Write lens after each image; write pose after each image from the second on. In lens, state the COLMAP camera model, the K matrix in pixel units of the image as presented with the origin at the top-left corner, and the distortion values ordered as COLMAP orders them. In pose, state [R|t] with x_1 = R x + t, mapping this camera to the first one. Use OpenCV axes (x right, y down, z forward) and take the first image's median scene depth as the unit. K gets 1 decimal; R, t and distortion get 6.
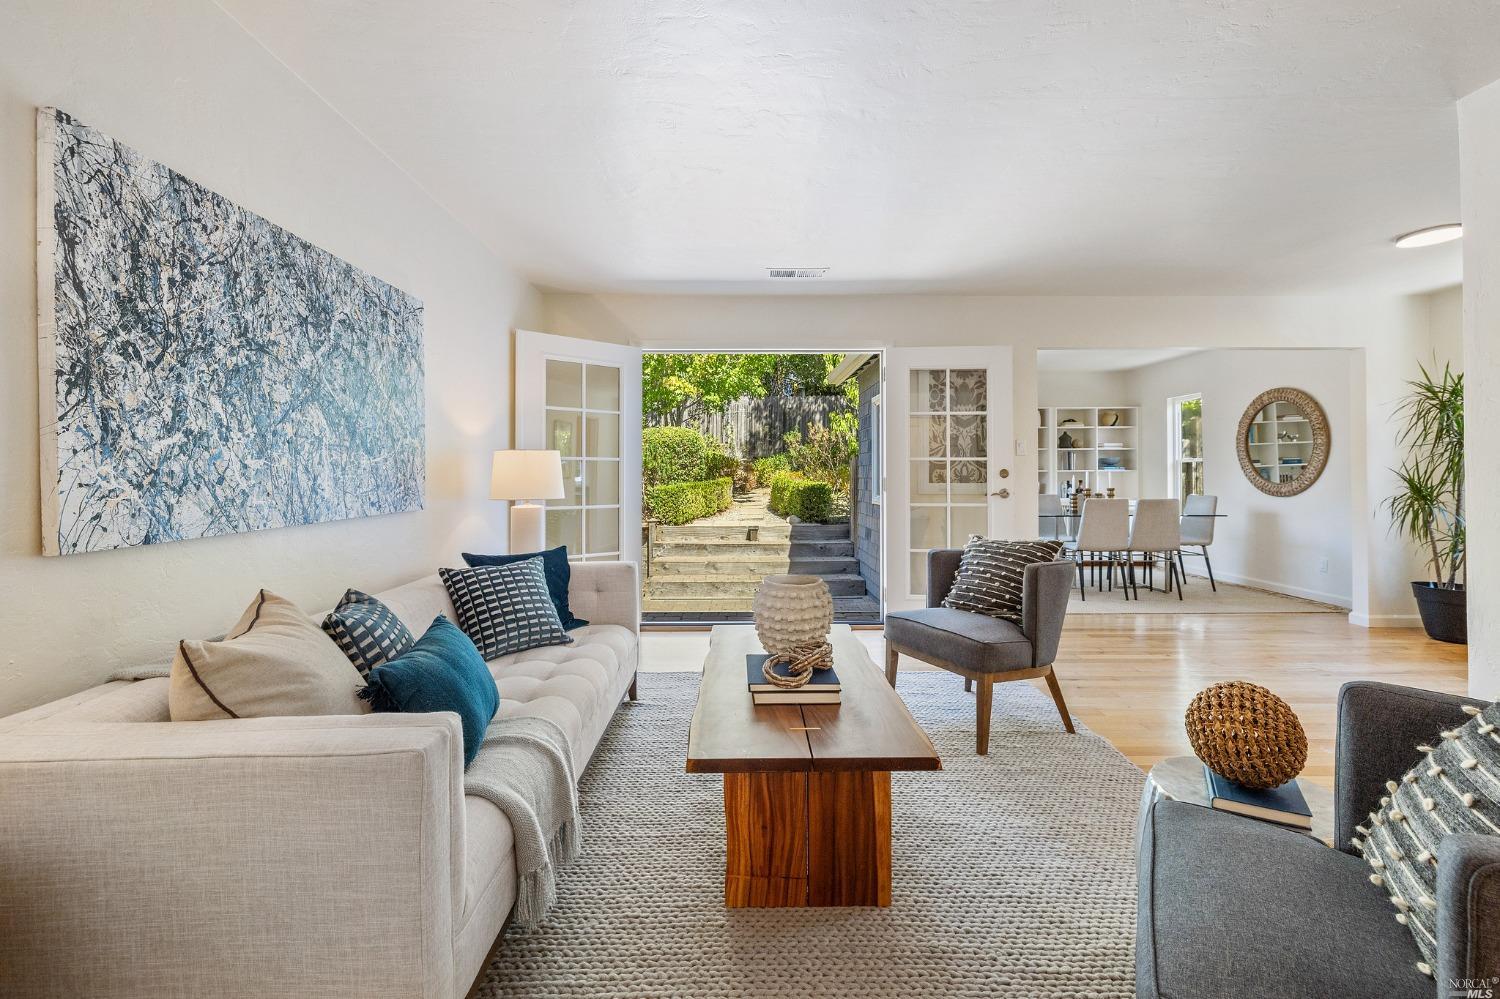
lens RADIAL K [[637.0, 0, 747.9], [0, 637.0, 467.9], [0, 0, 1]] dist [-0.000764, -0.000267]
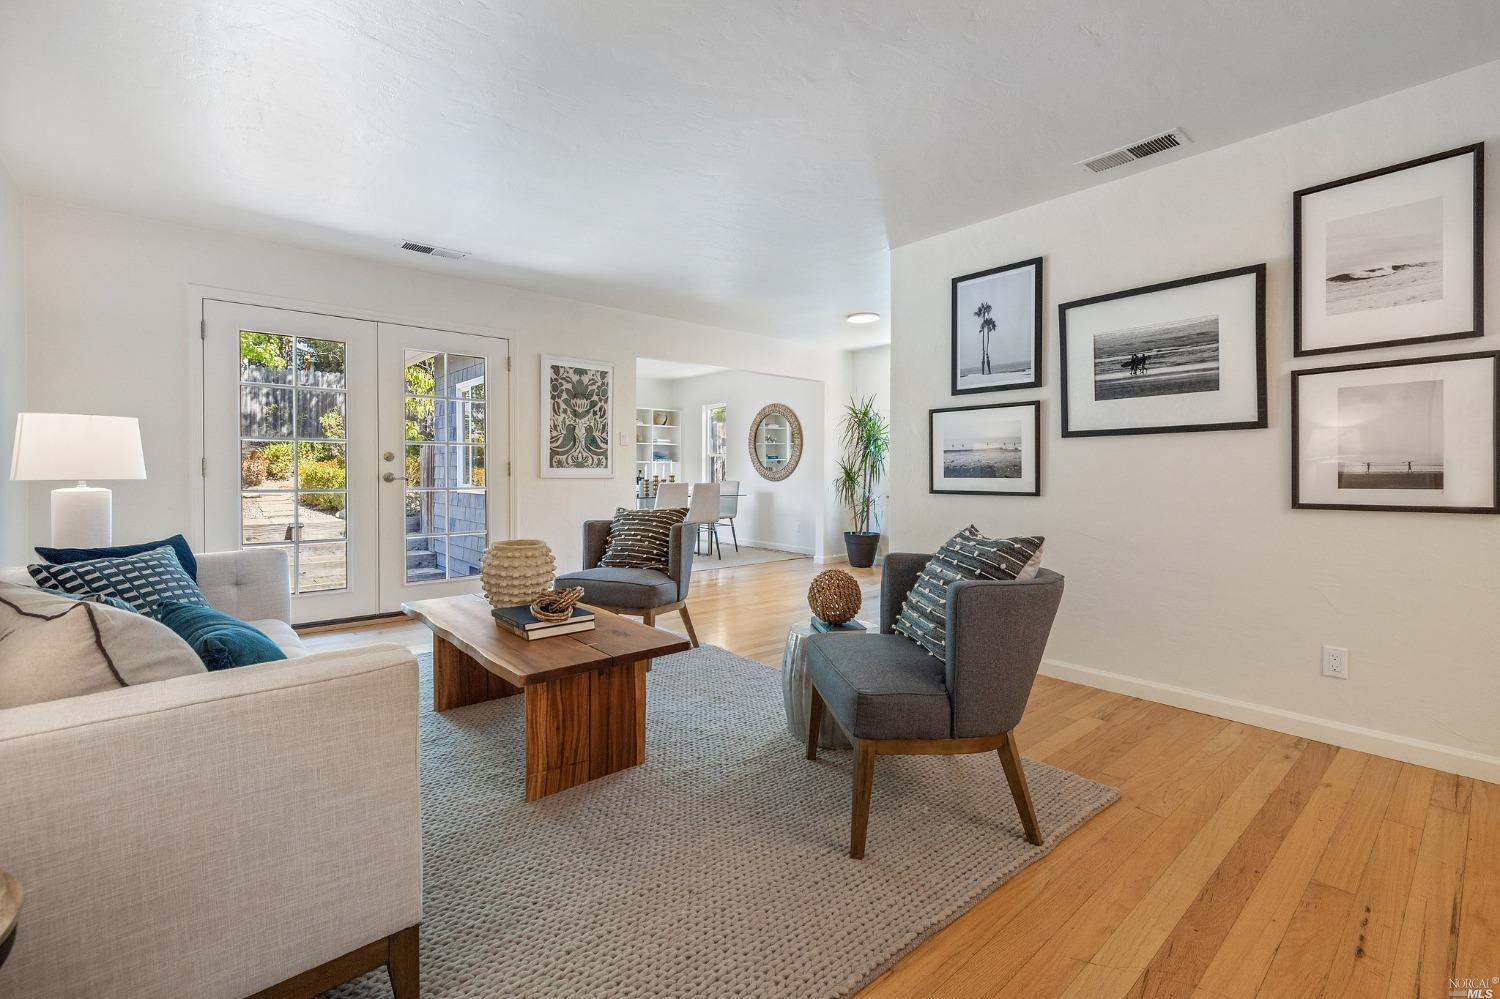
lens RADIAL K [[649.2, 0, 744.2], [0, 649.2, 474.0], [0, 0, 1]] dist [0.001545, 0.000125]
pose [[0.764841, 0.002178, 0.644216, -0.360559], [-0.013741, 0.999822, 0.012934, 0.030925], [-0.644073, -0.018745, 0.764734, -0.138281]]
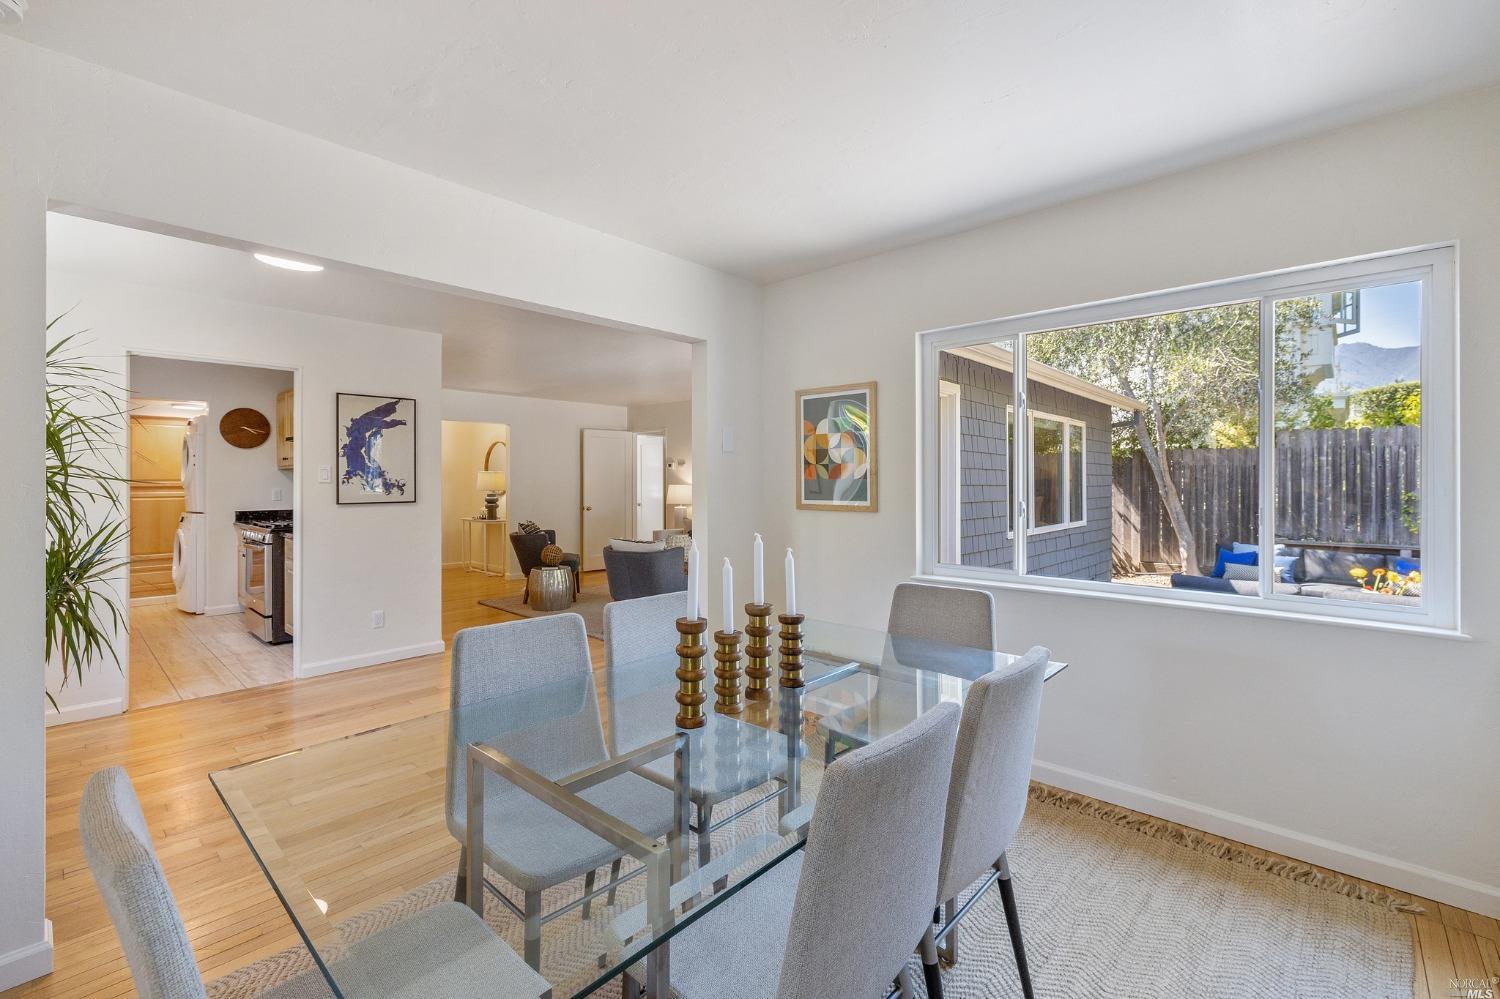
lens RADIAL K [[650.5, 0, 752.7], [0, 650.5, 483.3], [0, 0, 1]] dist [0.002036, 0.000131]
pose [[-0.677198, 0.006199, -0.735774, 1.975065], [0.012692, 0.999914, -0.003256, -0.043012], [0.735691, -0.011543, -0.677219, 3.186093]]
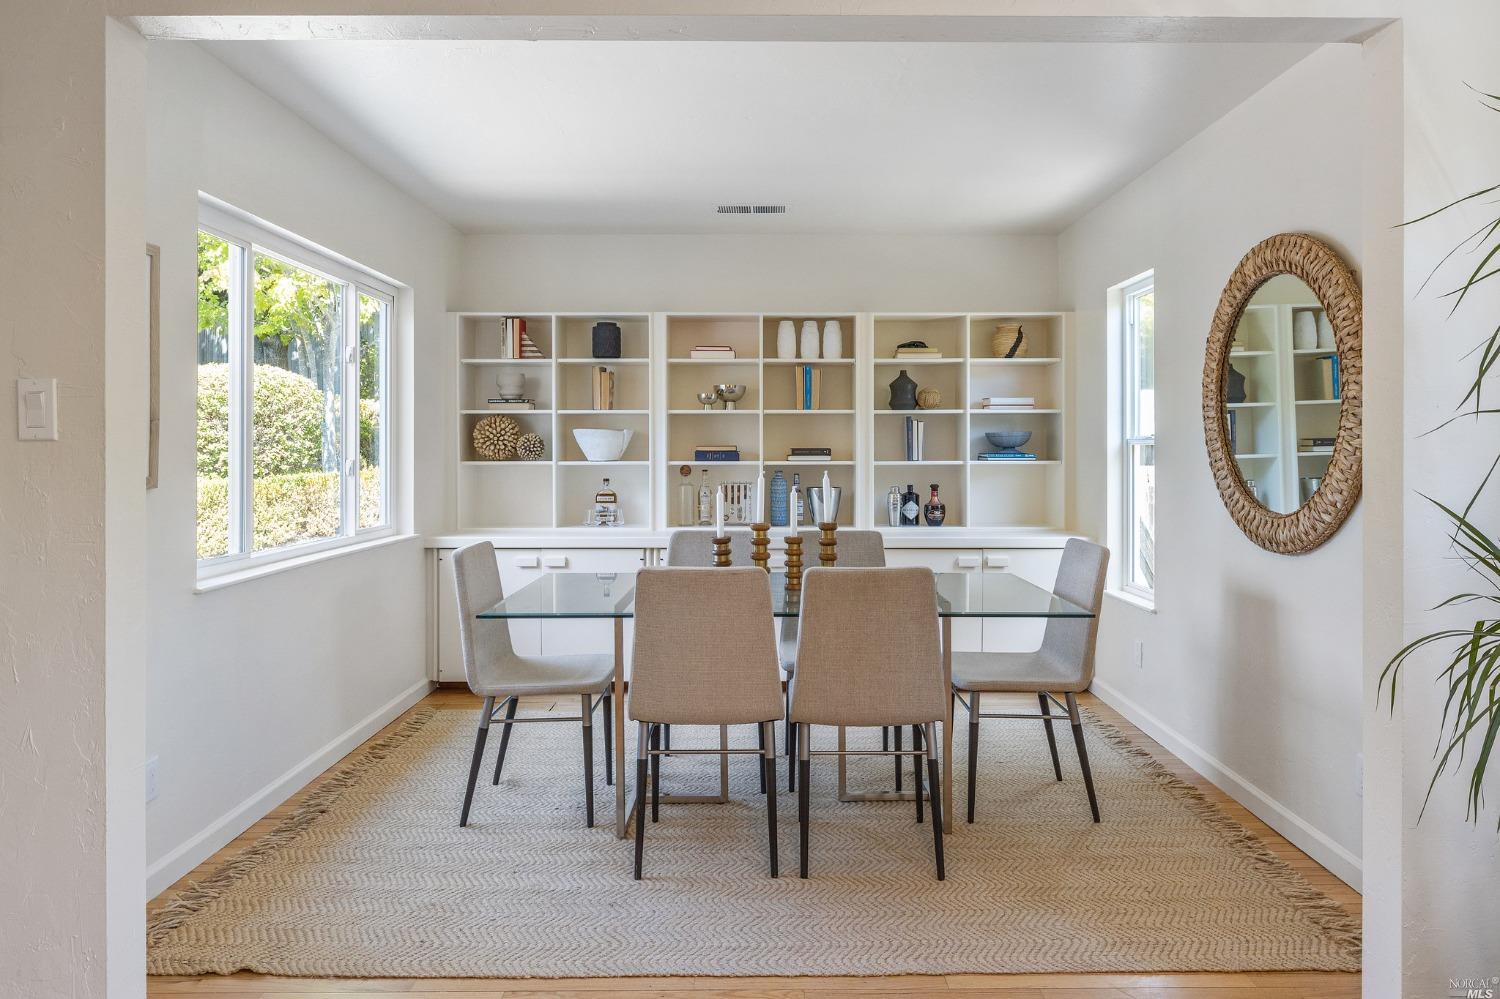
lens RADIAL K [[974.6, 0, 771.9], [0, 974.6, 448.5], [0, 0, 1]] dist [0.000032, -0.001442]
pose [[0.999989, 0.001584, -0.004351, 1.477641], [-0.001531, 0.999926, 0.012083, -0.044128], [0.004370, -0.012076, 0.999918, 1.240511]]
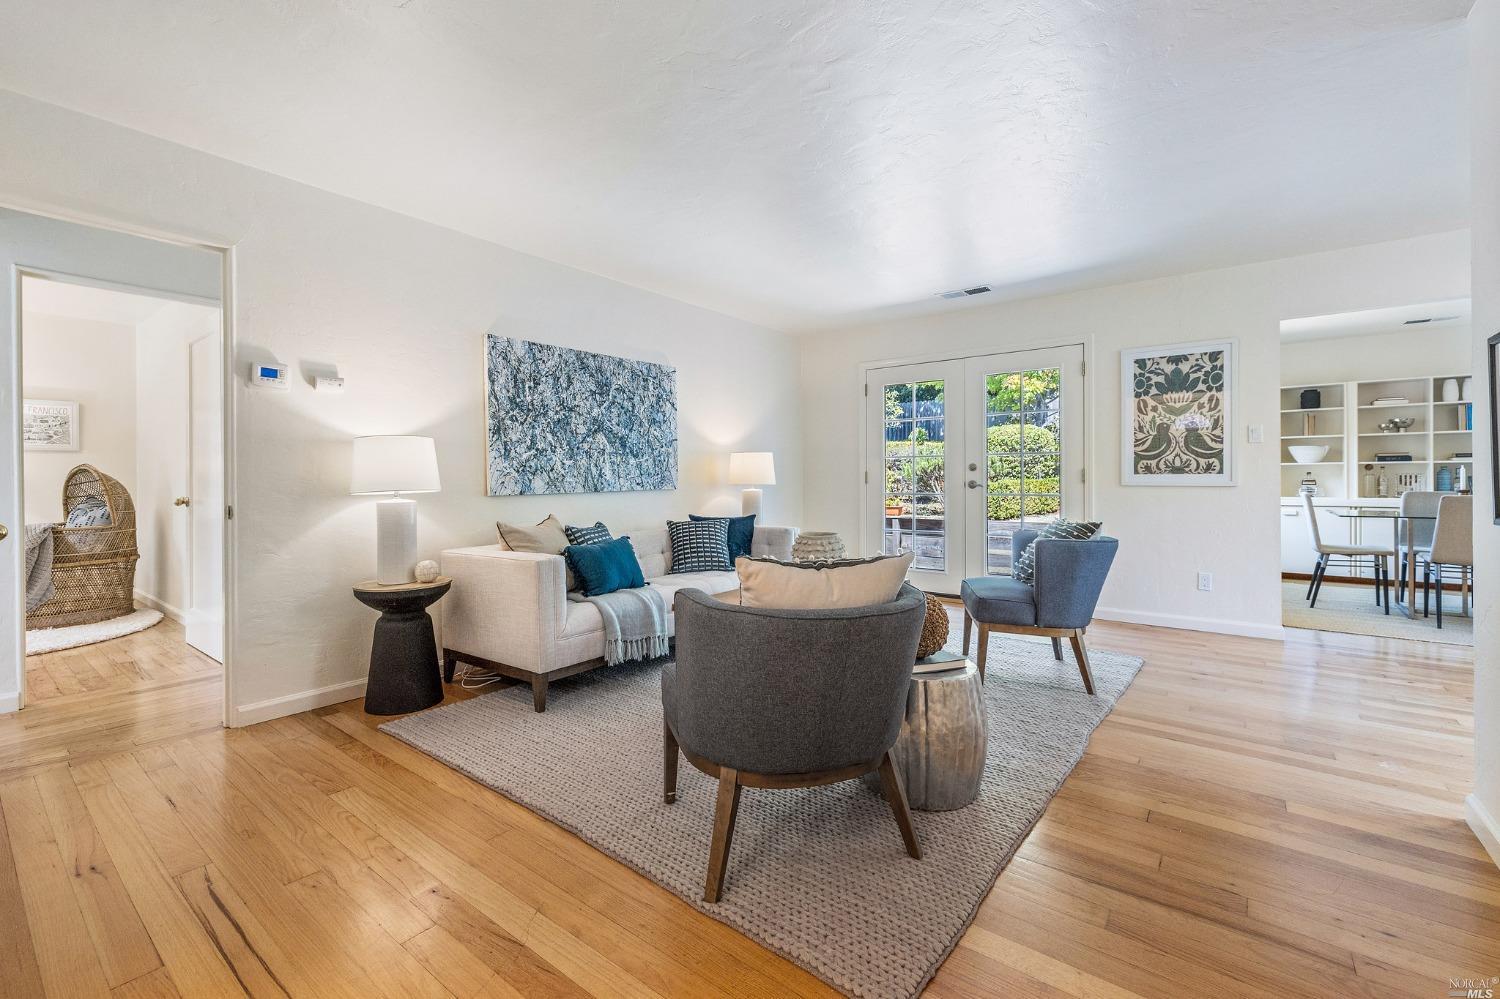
lens RADIAL K [[636.4, 0, 749.9], [0, 636.4, 478.8], [0, 0, 1]] dist [0.003372, 0.000206]
pose [[0.787768, -0.001774, -0.615970, 0.855034], [0.011197, 0.999872, 0.011440, 0.025272], [0.615871, -0.015909, 0.787687, -0.275850]]
